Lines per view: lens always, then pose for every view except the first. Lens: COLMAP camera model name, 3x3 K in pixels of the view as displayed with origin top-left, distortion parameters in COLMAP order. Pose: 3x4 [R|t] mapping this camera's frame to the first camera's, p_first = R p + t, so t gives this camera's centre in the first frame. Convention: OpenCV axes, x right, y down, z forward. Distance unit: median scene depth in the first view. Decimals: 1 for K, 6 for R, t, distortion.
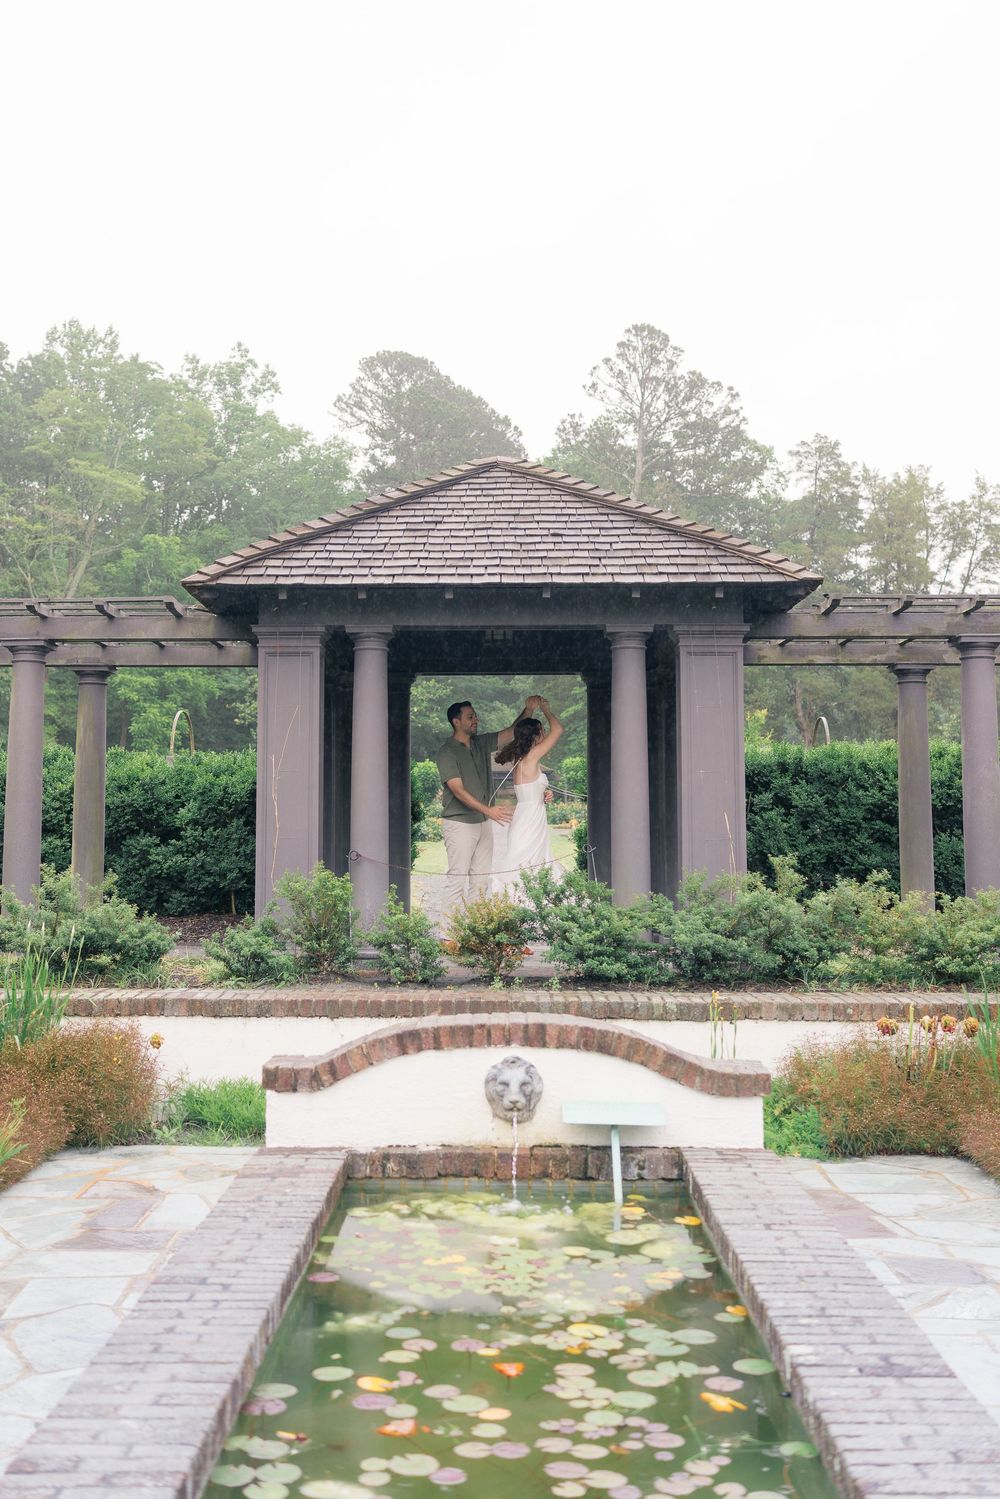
lens RADIAL K [[1478.3, 0, 500.0], [0, 1478.3, 749.5], [0, 0, 1]] dist [-0.005051, -0.006602]
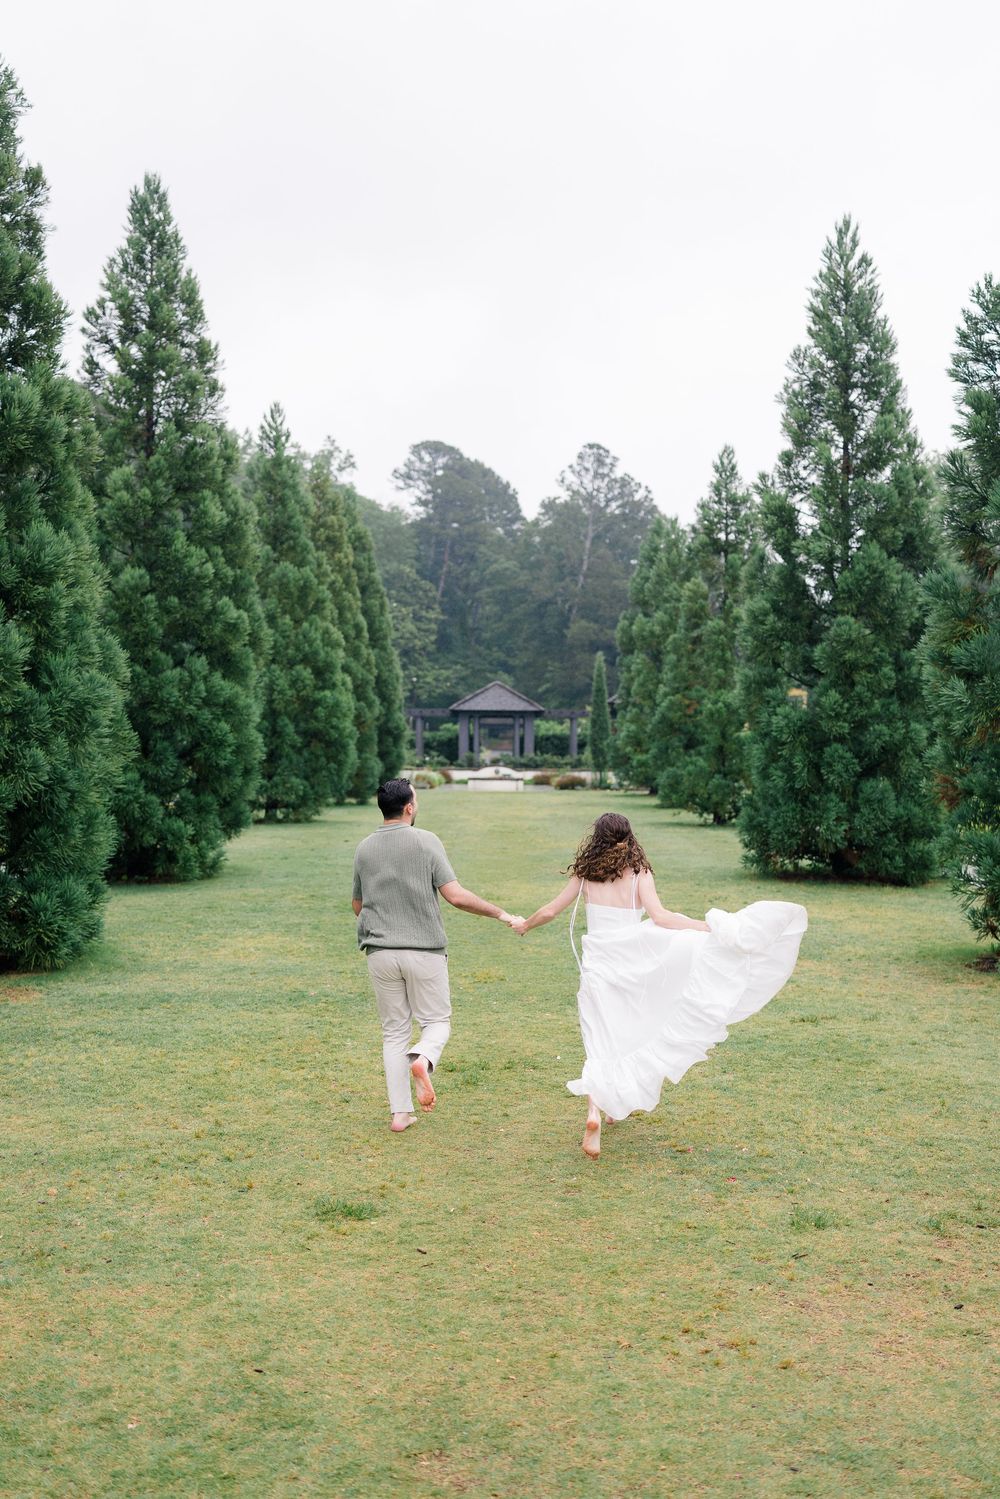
lens RADIAL K [[1478.3, 0, 500.0], [0, 1478.3, 749.5], [0, 0, 1]] dist [-0.005051, -0.006602]
pose [[0.999939, 0.010921, -0.001851, 0.048063], [-0.010841, 0.999189, 0.038790, -0.313313], [0.002273, -0.038767, 0.999246, -9.320230]]
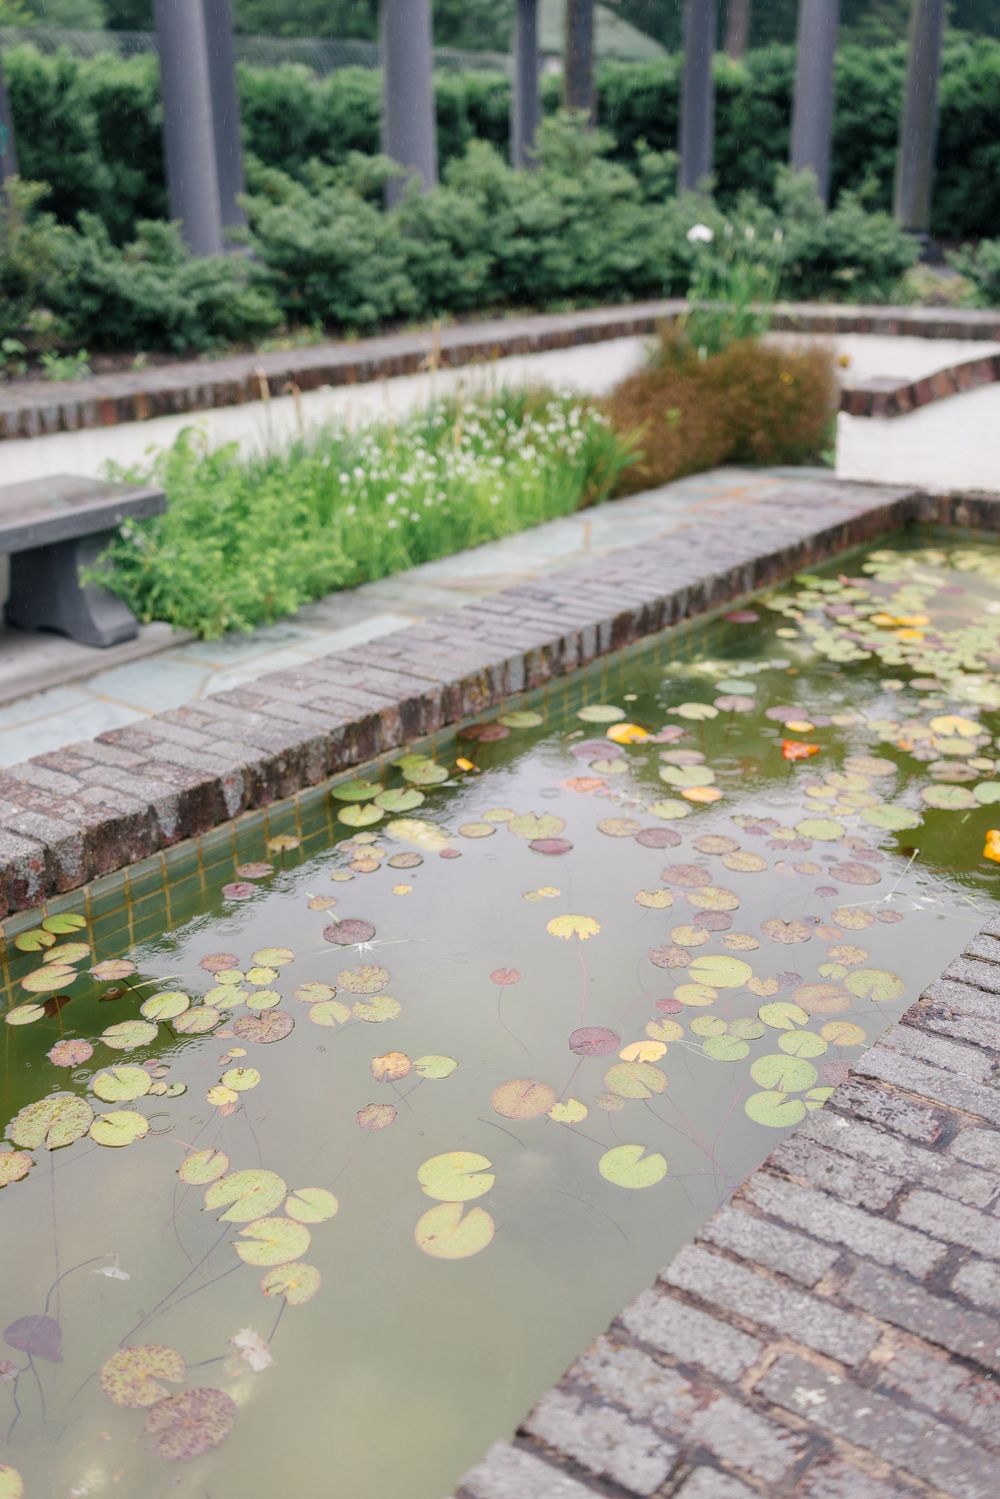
lens RADIAL K [[1405.8, 0, 500.0], [0, 1405.8, 749.5], [0, 0, 1]] dist [-0.003477, -0.003004]
pose [[0.818329, 0.203153, -0.537650, 0.170865], [0.053751, 0.904299, 0.423503, 0.044457], [0.572232, -0.375464, 0.729094, 0.191513]]
